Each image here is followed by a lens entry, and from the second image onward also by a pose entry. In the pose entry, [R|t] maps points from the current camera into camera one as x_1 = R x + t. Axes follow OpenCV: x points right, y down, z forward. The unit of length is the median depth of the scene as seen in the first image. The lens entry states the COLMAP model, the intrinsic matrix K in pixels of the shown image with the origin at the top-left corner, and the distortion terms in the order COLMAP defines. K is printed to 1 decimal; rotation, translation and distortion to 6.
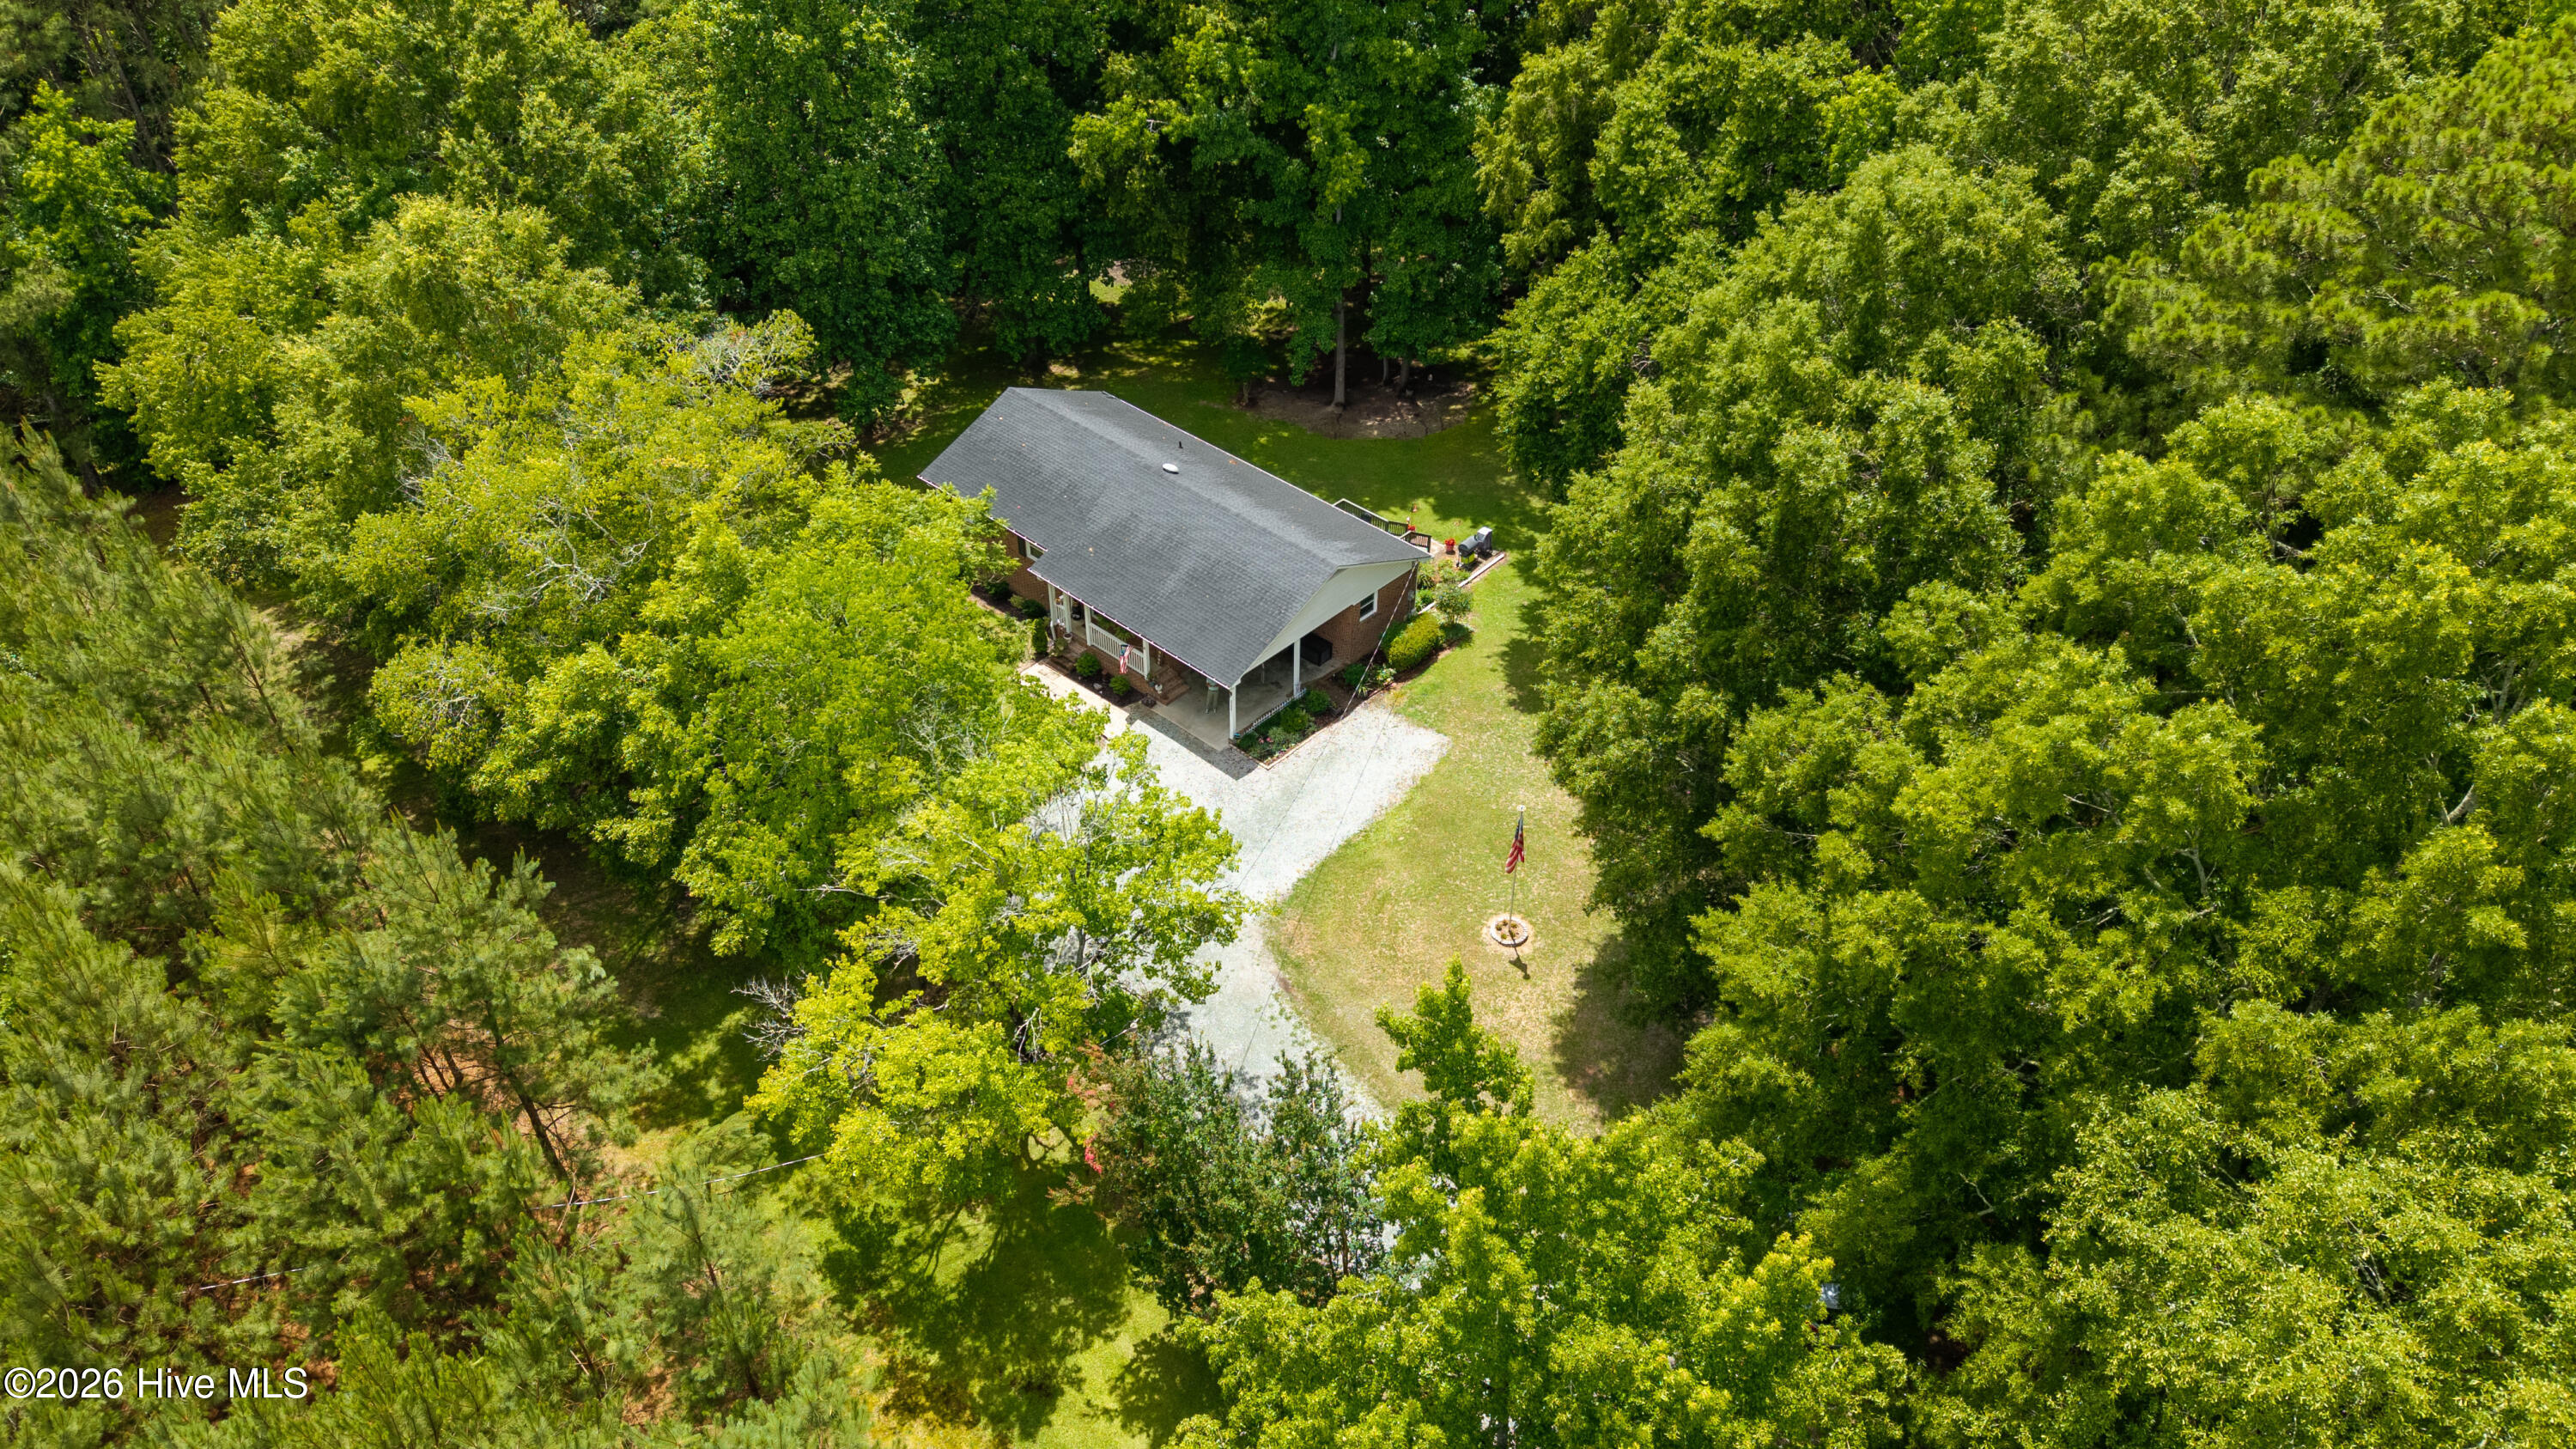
lens RADIAL K [[1803.3, 0, 1288.0], [0, 1803.3, 724.5], [0, 0, 1]] dist [0.001672, -0.005486]
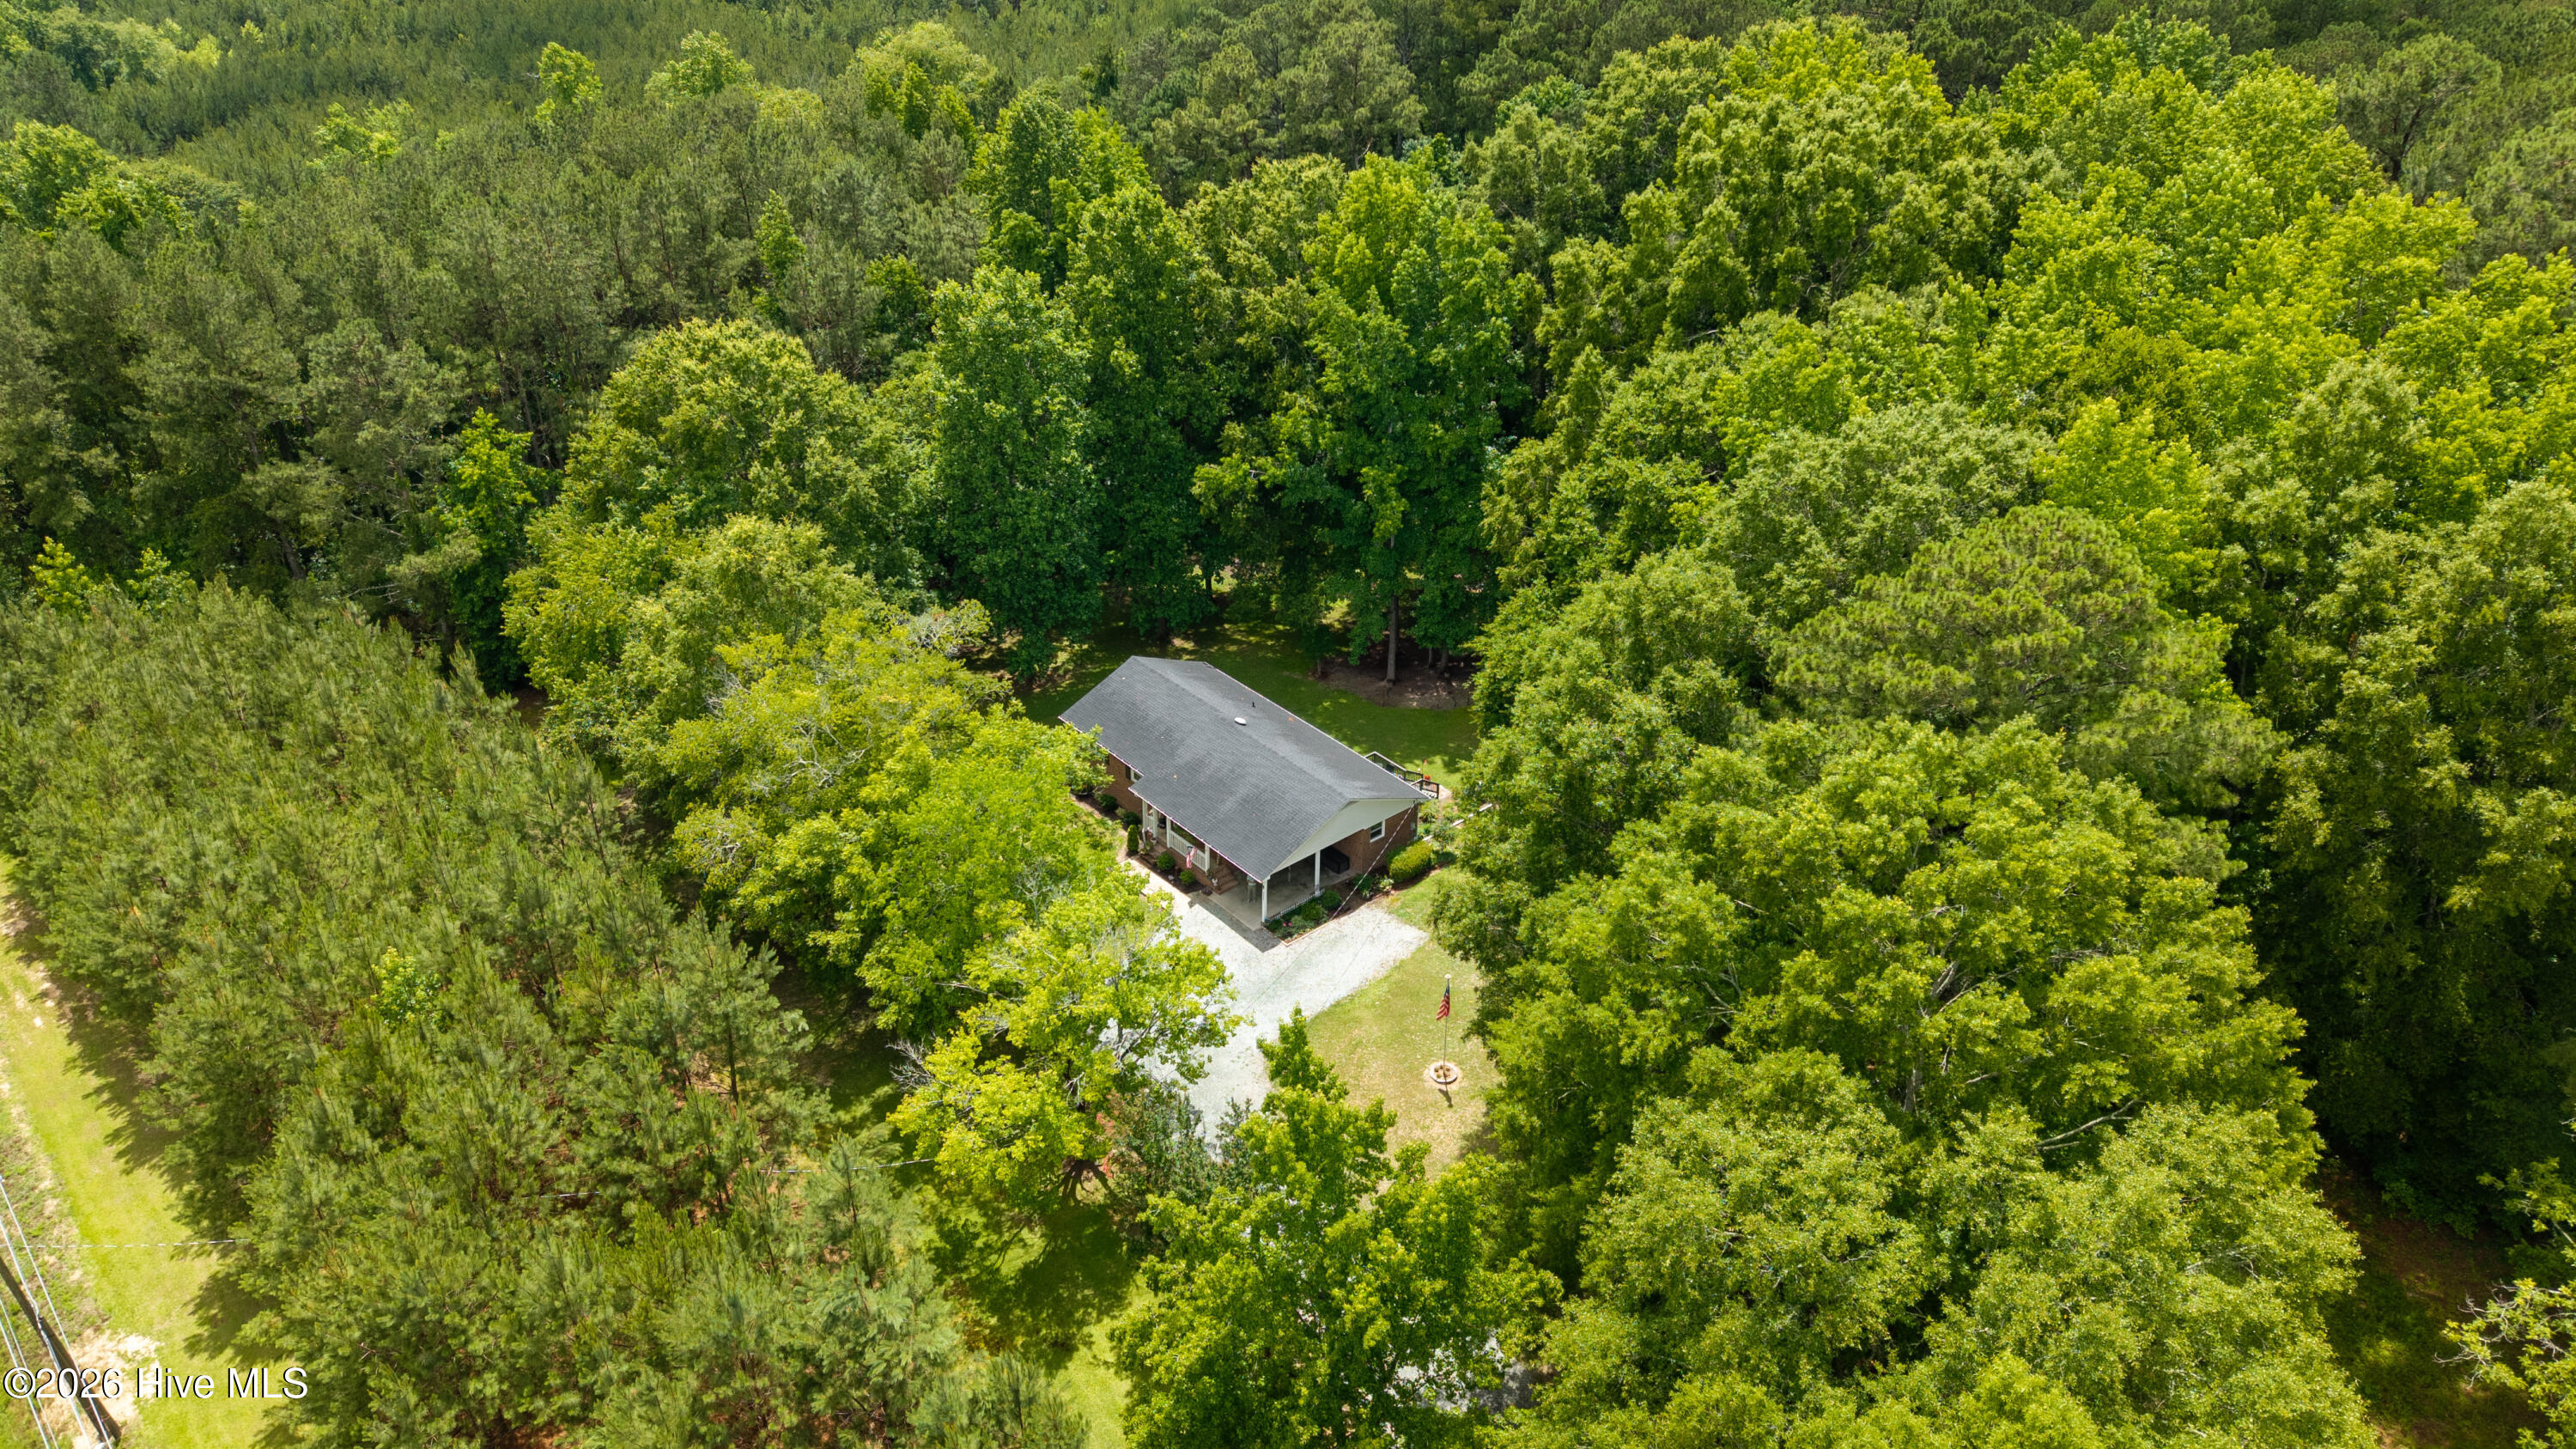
lens RADIAL K [[1859.7, 0, 1327.2], [0, 1859.7, 659.0], [0, 0, 1]] dist [0.107621, -0.344541]
pose [[0.994800, 0.057338, -0.084180, 0.143732], [-0.071319, 0.982193, -0.173810, 0.062860], [0.072715, 0.178910, 0.981175, -0.476485]]
